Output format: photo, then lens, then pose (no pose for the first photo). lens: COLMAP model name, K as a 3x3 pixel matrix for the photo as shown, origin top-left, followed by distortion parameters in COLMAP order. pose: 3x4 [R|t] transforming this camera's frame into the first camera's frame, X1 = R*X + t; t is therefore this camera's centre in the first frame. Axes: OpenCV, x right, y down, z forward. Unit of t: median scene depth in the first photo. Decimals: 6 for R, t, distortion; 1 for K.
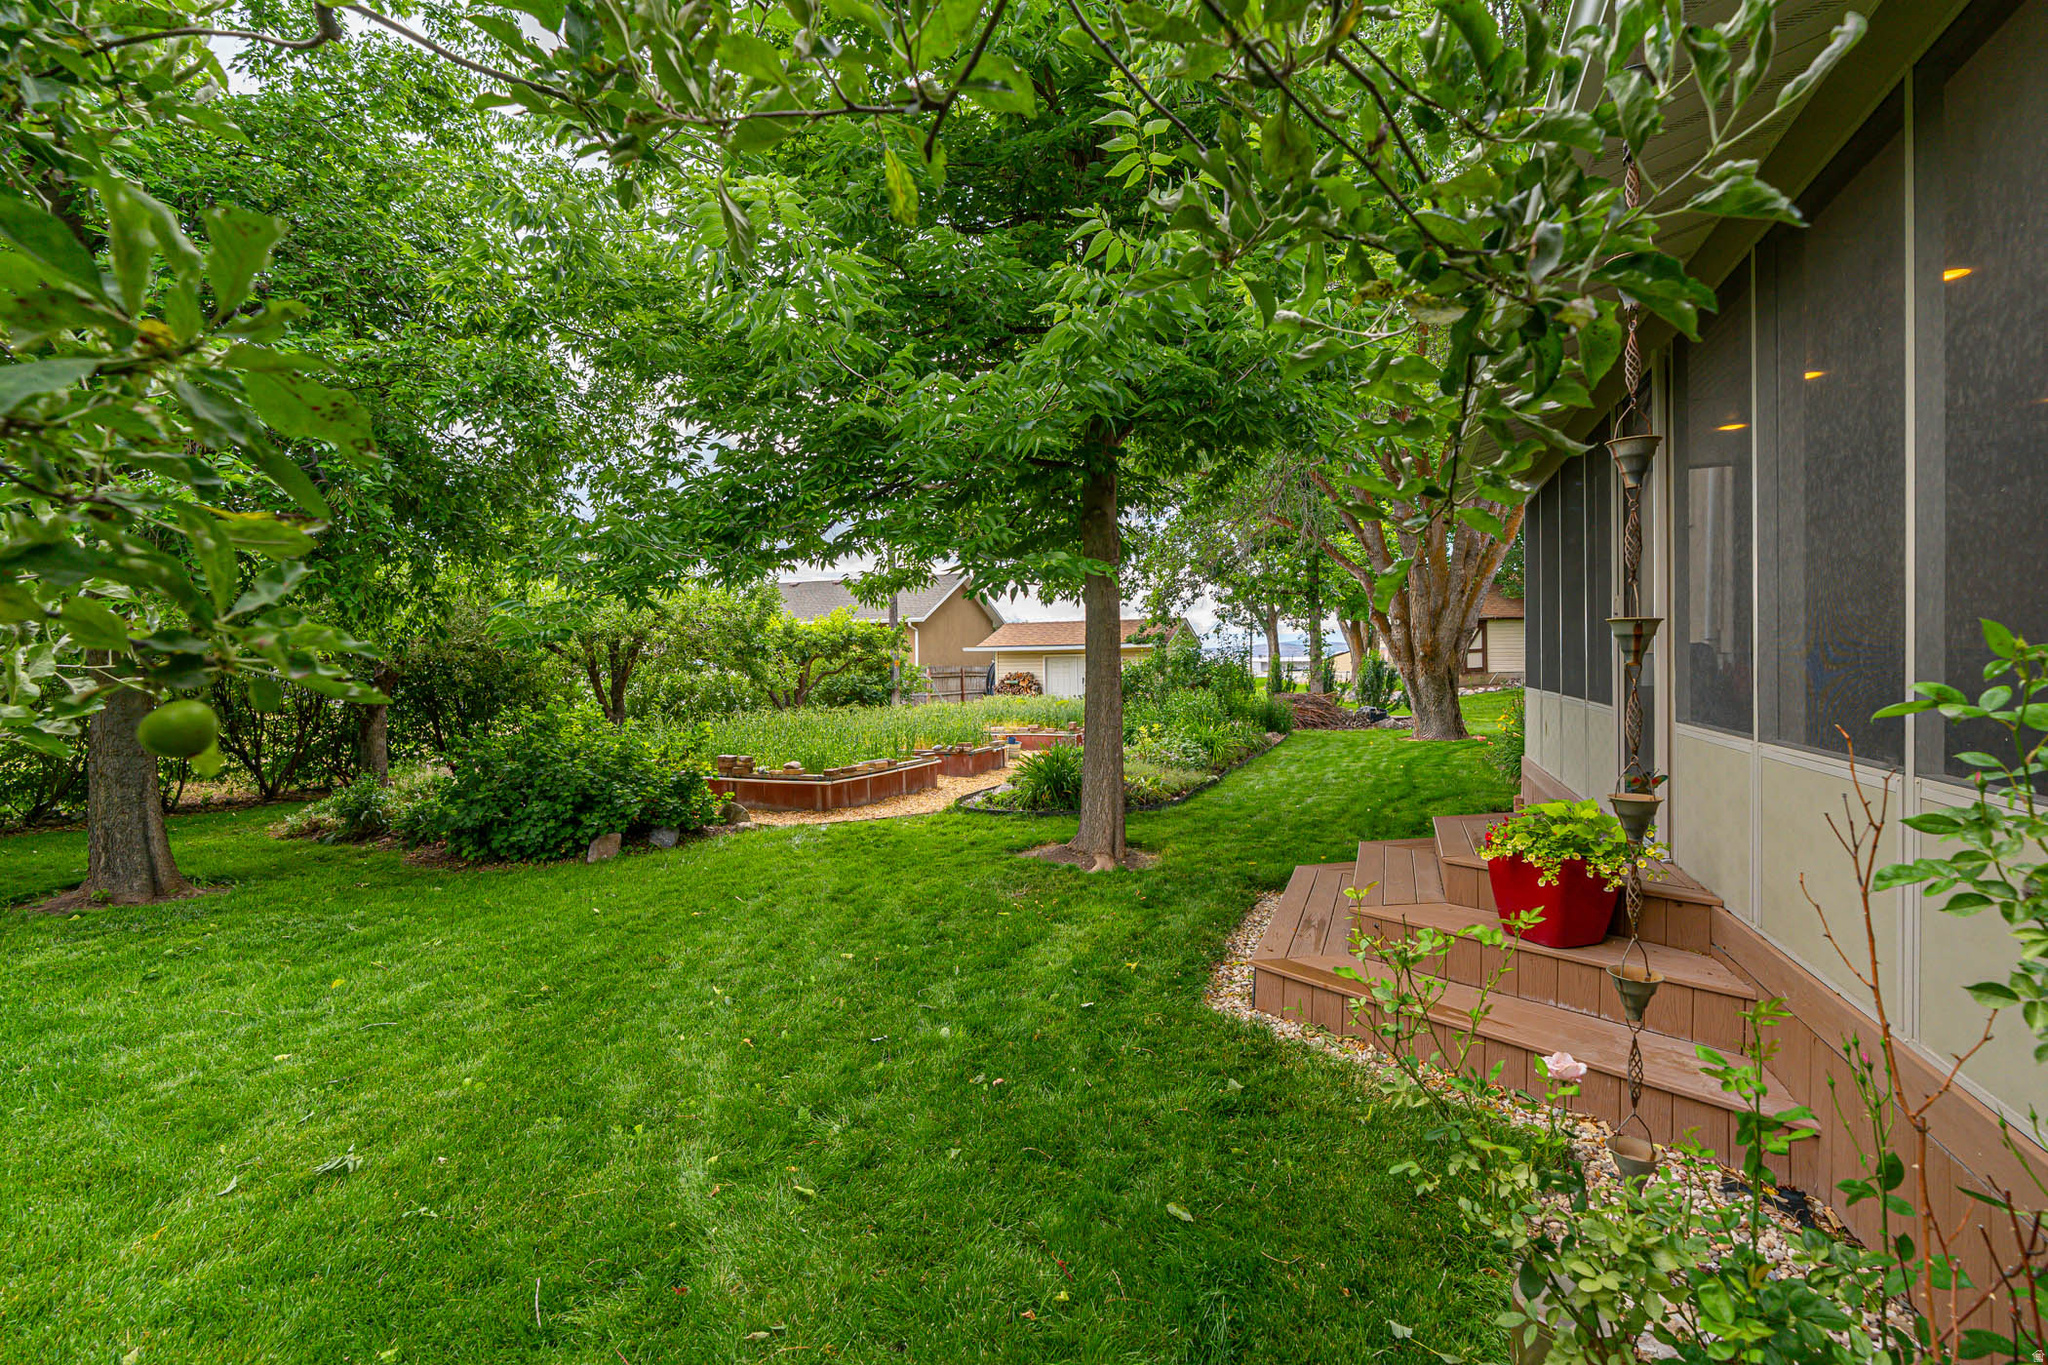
lens RADIAL K [[934.7, 0, 1023.8], [0, 934.7, 682.4], [0, 0, 1]] dist [0.000476, -0.000001]
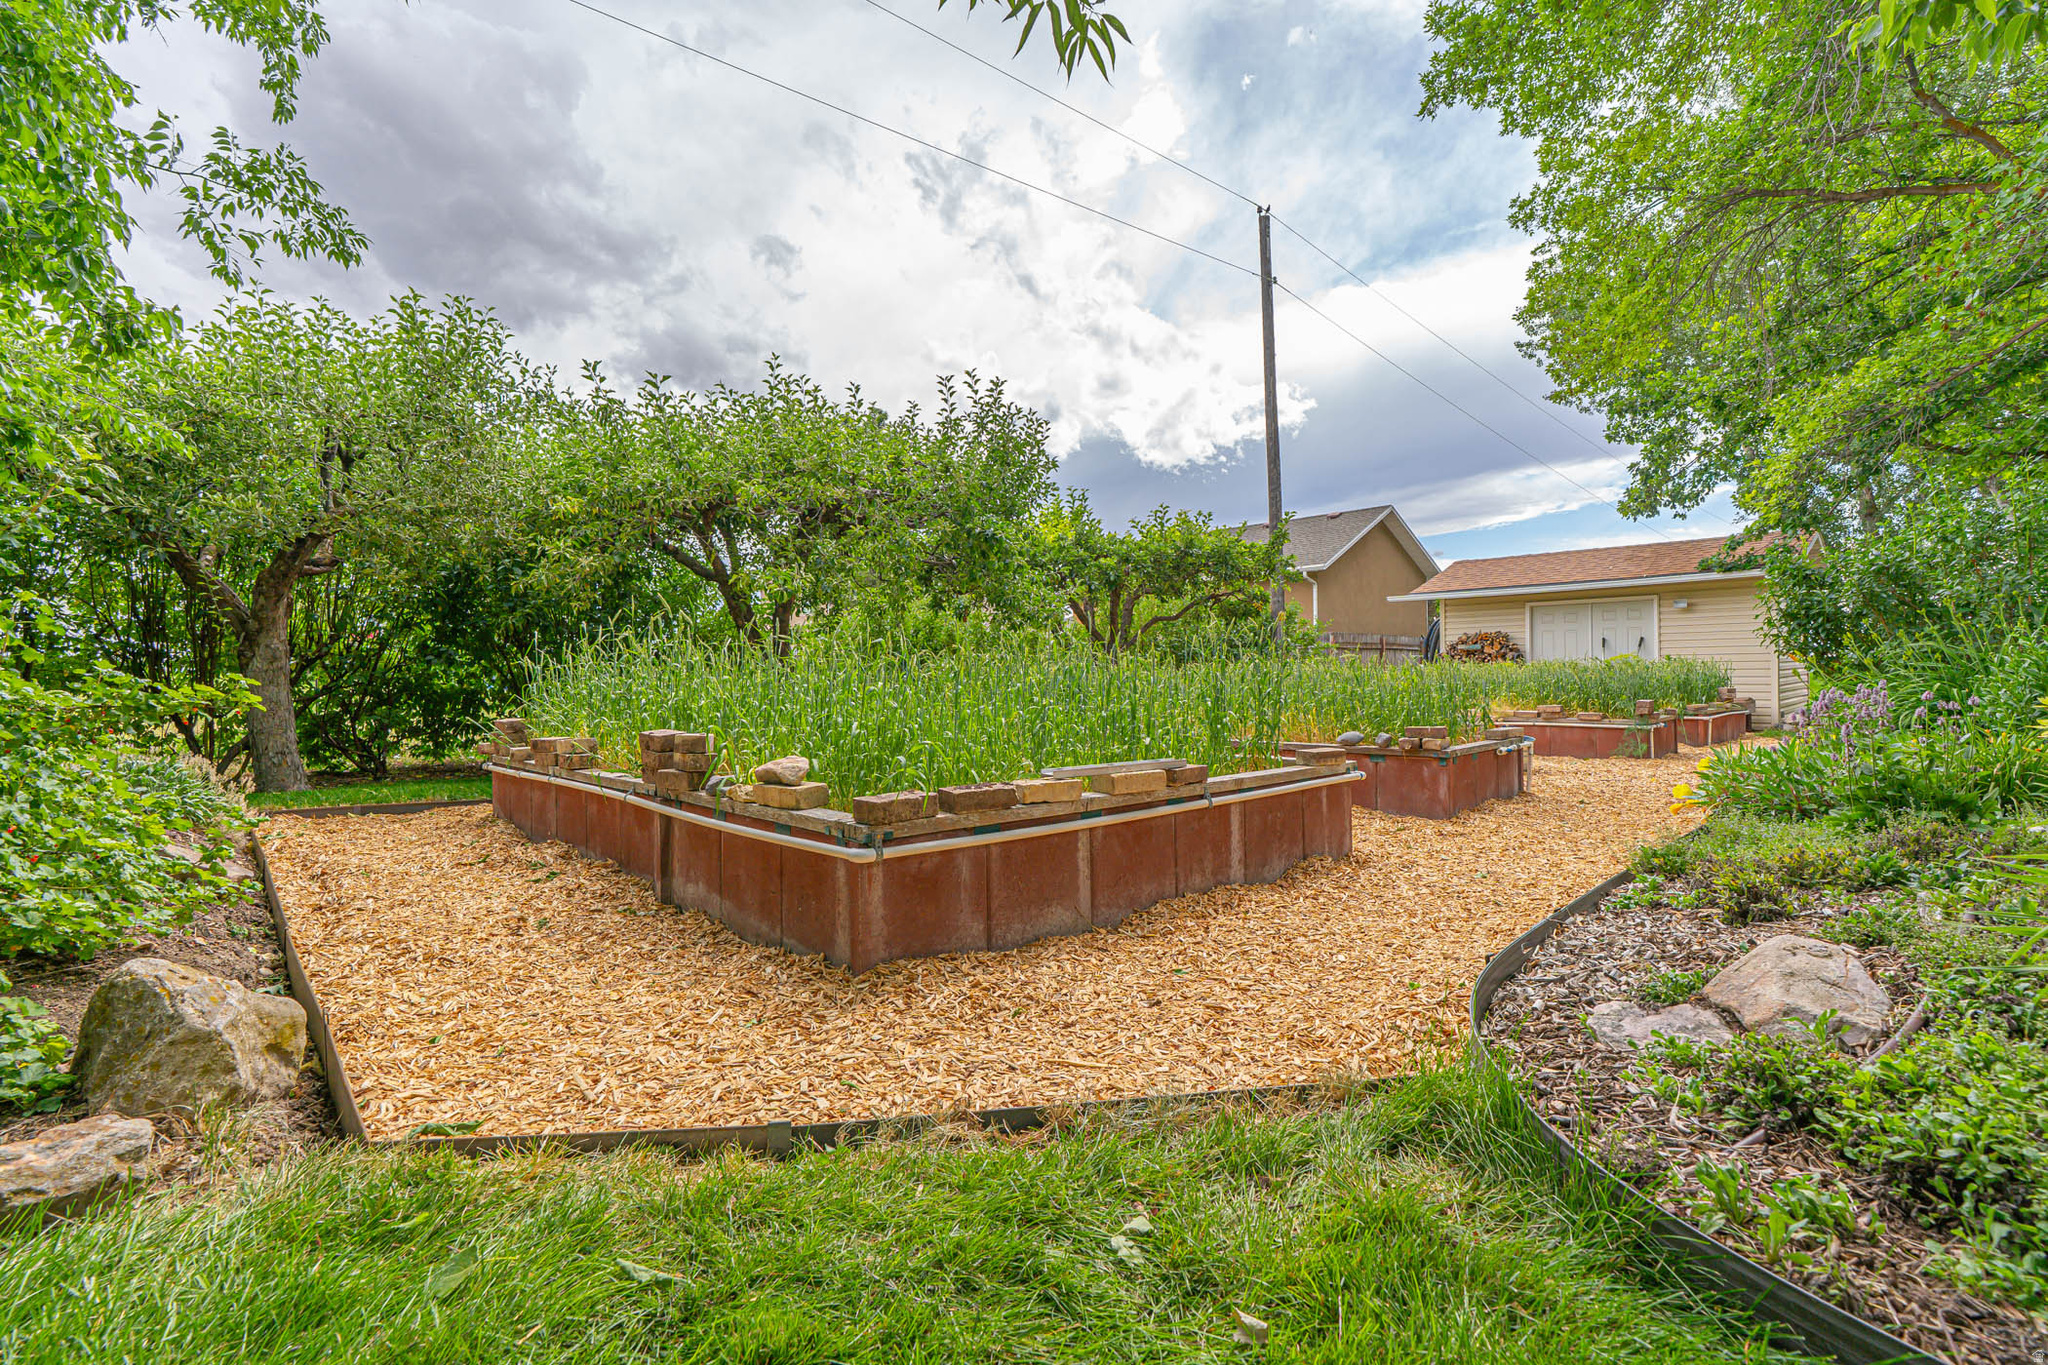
lens RADIAL K [[934.7, 0, 1020.2], [0, 934.7, 681.9], [0, 0, 1]] dist [0.000476, -0.000001]
pose [[0.910635, 0.002182, -0.413206, -0.056602], [-0.002348, 0.999997, 0.000106, 0.046849], [0.413205, 0.000873, 0.910638, 0.588419]]
